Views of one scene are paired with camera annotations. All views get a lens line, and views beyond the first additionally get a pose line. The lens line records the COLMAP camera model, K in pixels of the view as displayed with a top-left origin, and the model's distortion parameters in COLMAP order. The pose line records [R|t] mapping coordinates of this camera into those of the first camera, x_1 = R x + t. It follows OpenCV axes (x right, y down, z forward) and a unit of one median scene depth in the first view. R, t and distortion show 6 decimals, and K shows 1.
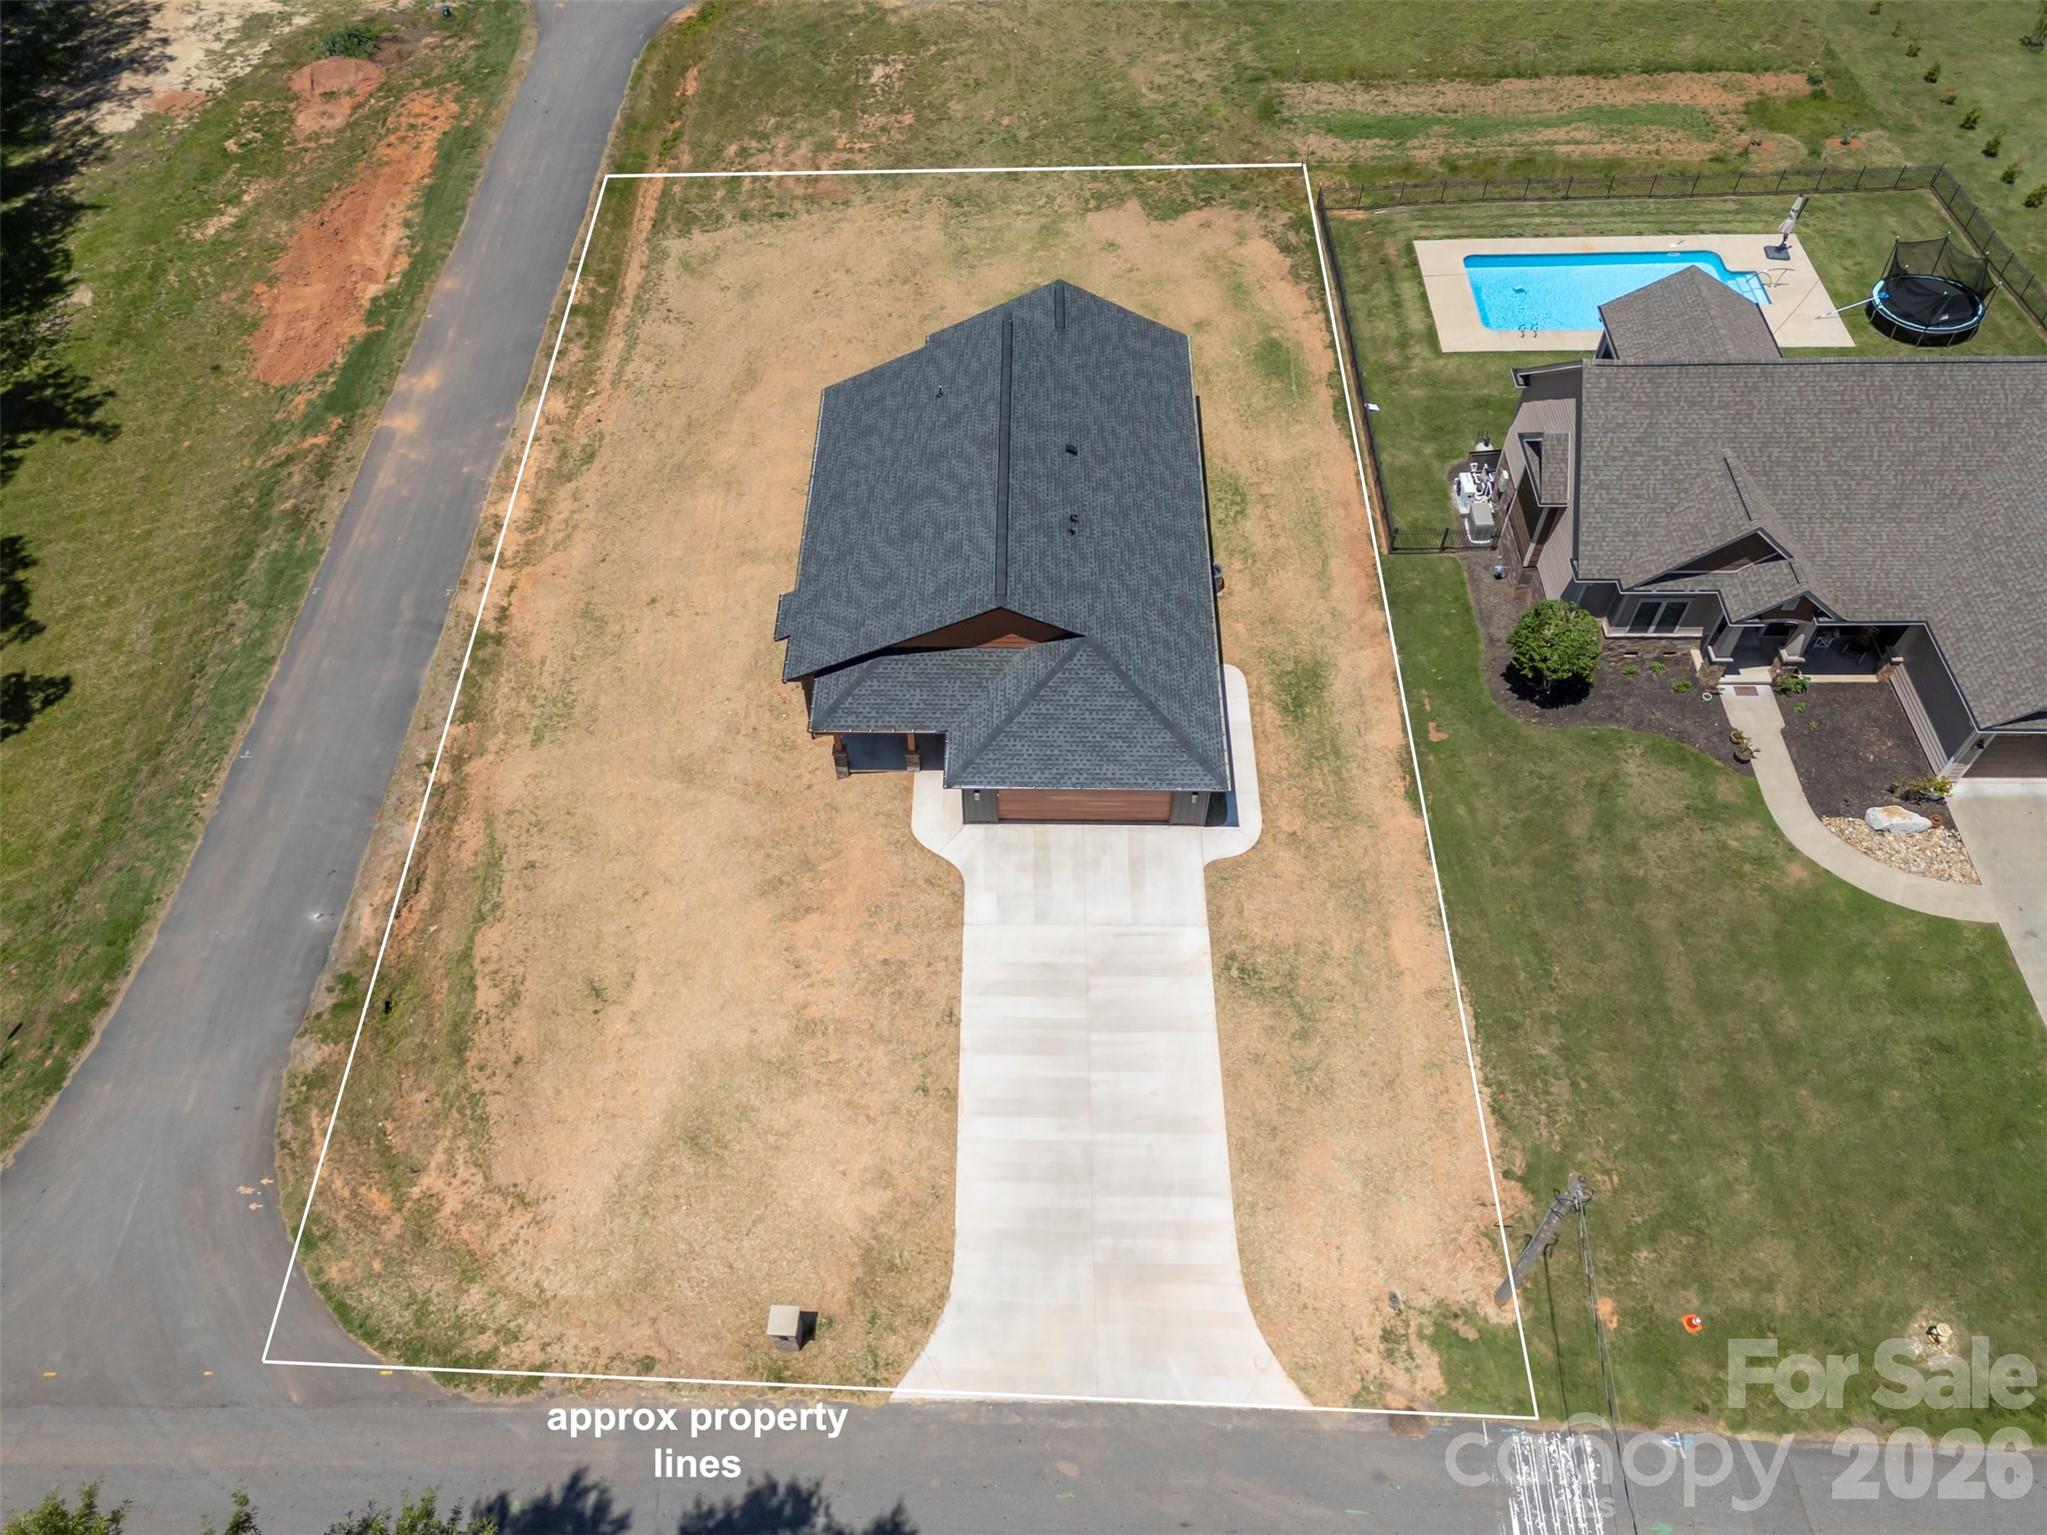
lens RADIAL K [[1508.0, 0, 1023.5], [0, 1508.0, 767.5], [0, 0, 1]] dist [0.076236, -0.035739]
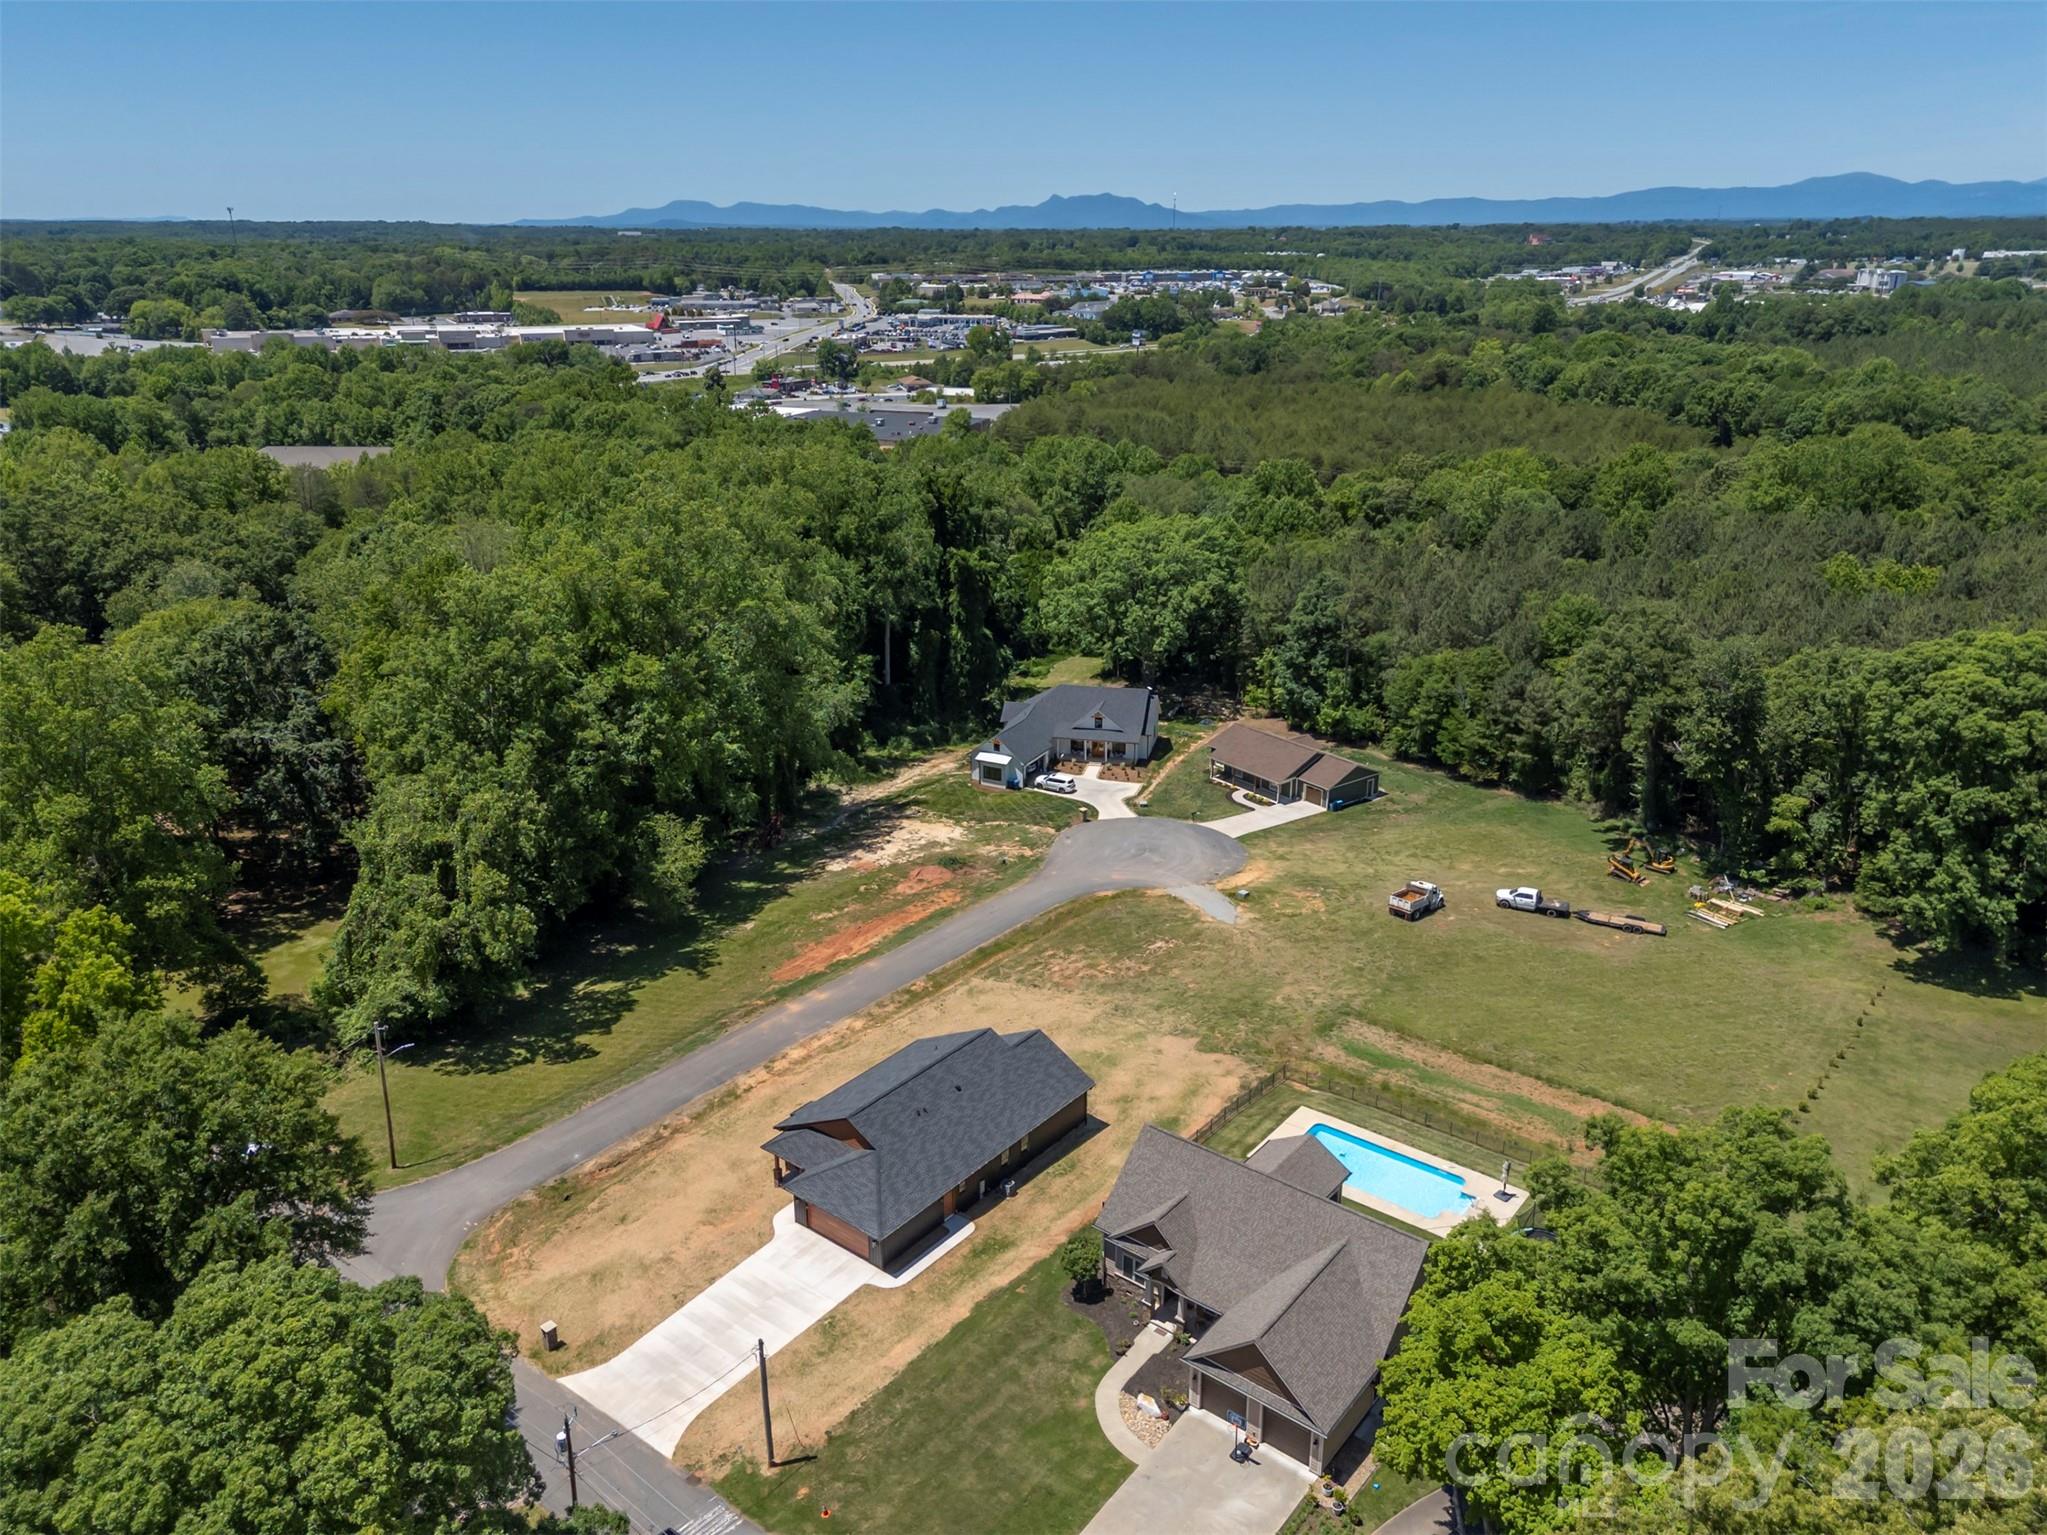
lens RADIAL K [[1508.0, 0, 1023.5], [0, 1508.0, 767.5], [0, 0, 1]] dist [0.076236, -0.035739]
pose [[0.791231, 0.211081, -0.573932, 1.292978], [-0.483080, 0.791213, -0.374989, 0.179365], [0.374949, 0.573958, 0.728001, -0.741815]]
